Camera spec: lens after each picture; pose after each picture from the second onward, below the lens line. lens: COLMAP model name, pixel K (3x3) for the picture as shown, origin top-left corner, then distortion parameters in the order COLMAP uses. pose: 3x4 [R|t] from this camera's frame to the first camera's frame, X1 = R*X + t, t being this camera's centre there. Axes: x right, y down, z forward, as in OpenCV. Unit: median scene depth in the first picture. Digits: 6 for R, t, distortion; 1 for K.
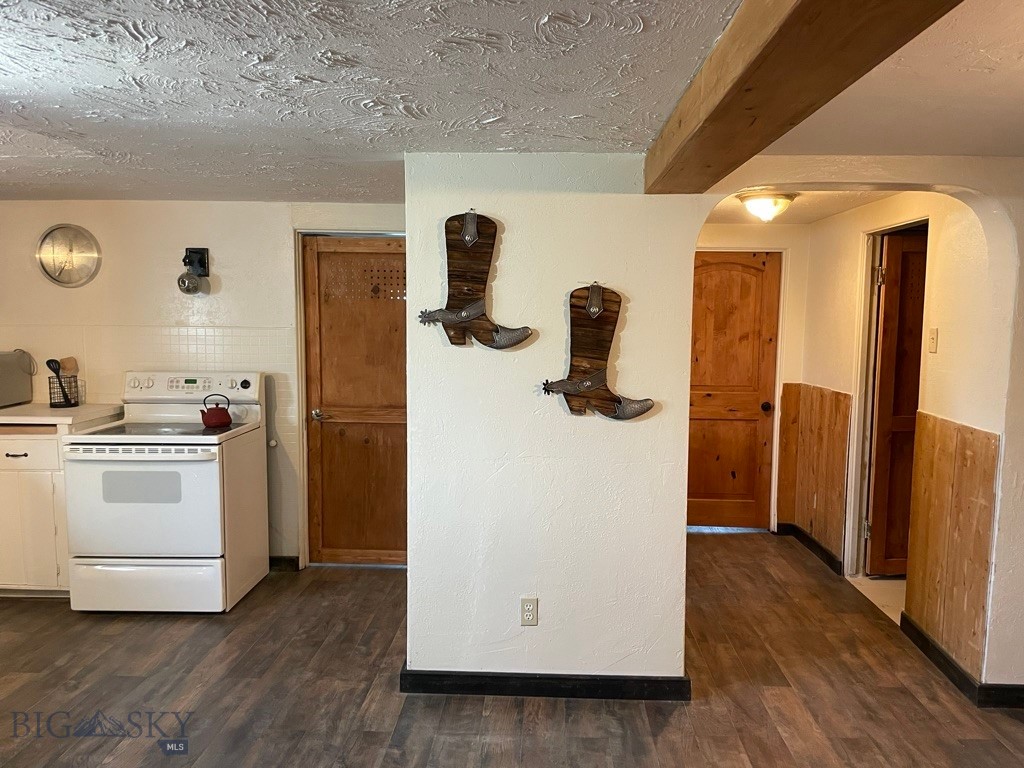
lens RADIAL K [[782.2, 0, 527.9], [0, 782.2, 386.8], [0, 0, 1]] dist [0.078517, -0.106988]
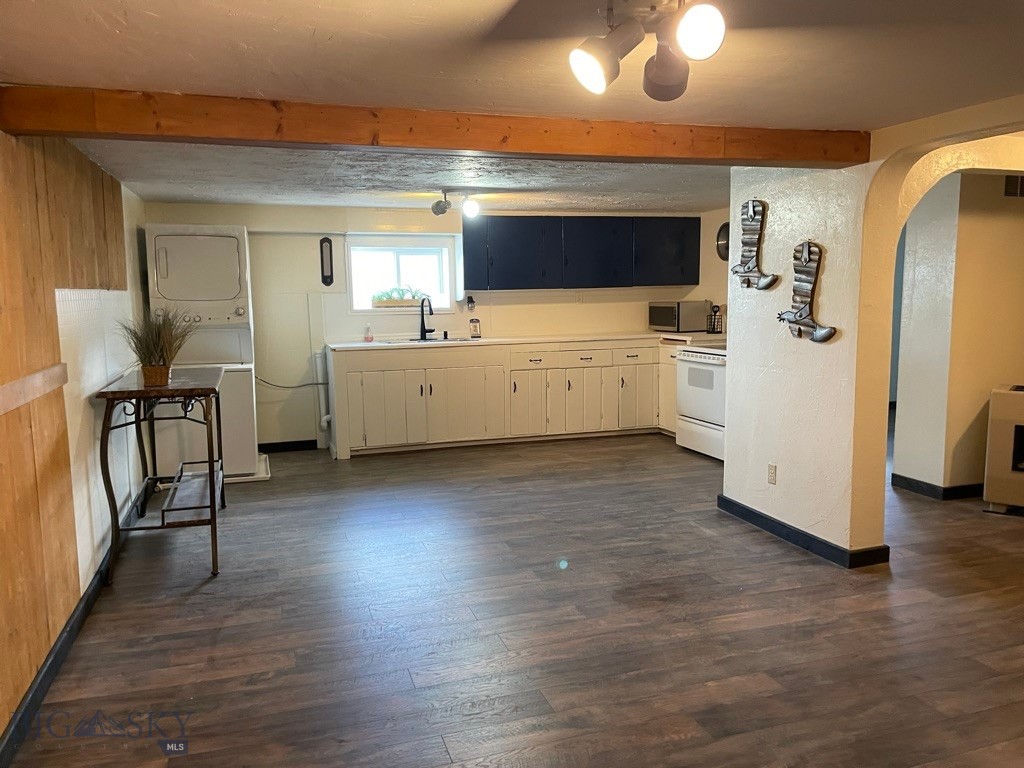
lens RADIAL K [[781.4, 0, 506.1], [0, 781.4, 388.2], [0, 0, 1]] dist [0.081811, -0.114885]
pose [[0.331721, 0.105181, -0.937496, 0.970217], [-0.074041, 0.993602, 0.085277, 0.035690], [0.940467, 0.041125, 0.337387, 0.040621]]
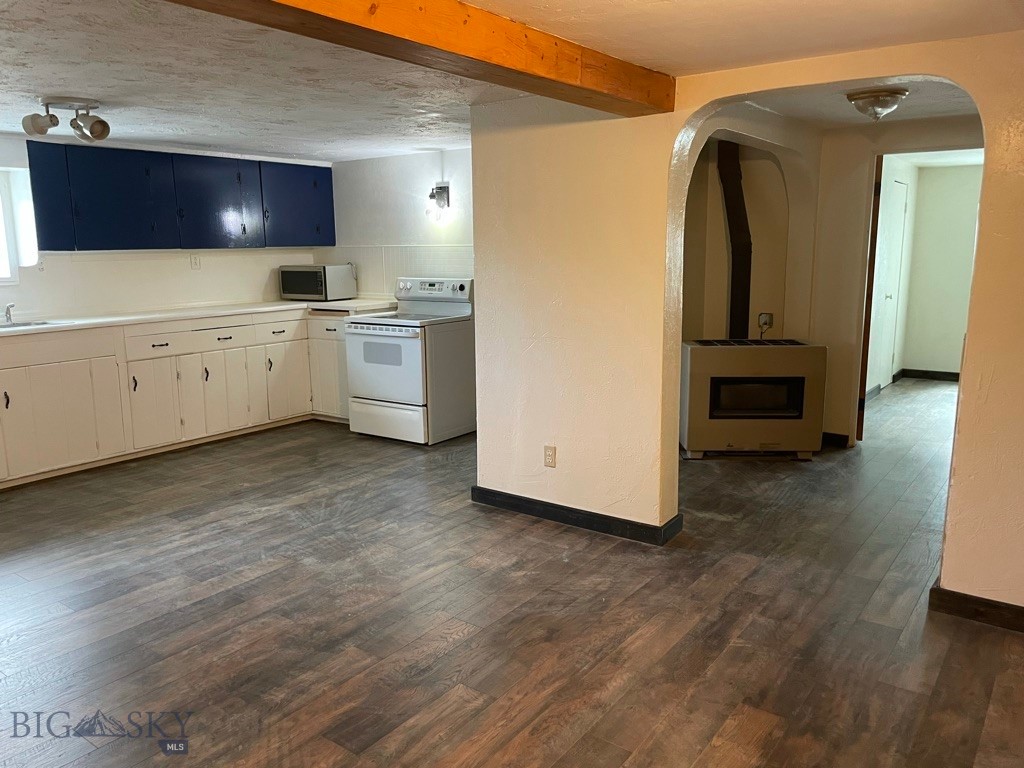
lens RADIAL K [[788.6, 0, 507.5], [0, 788.6, 385.7], [0, 0, 1]] dist [0.086051, -0.126244]
pose [[0.822196, 0.081172, -0.563387, 0.554549], [-0.034718, 0.995088, 0.092705, 0.041526], [0.568145, -0.056663, 0.820975, -0.088822]]
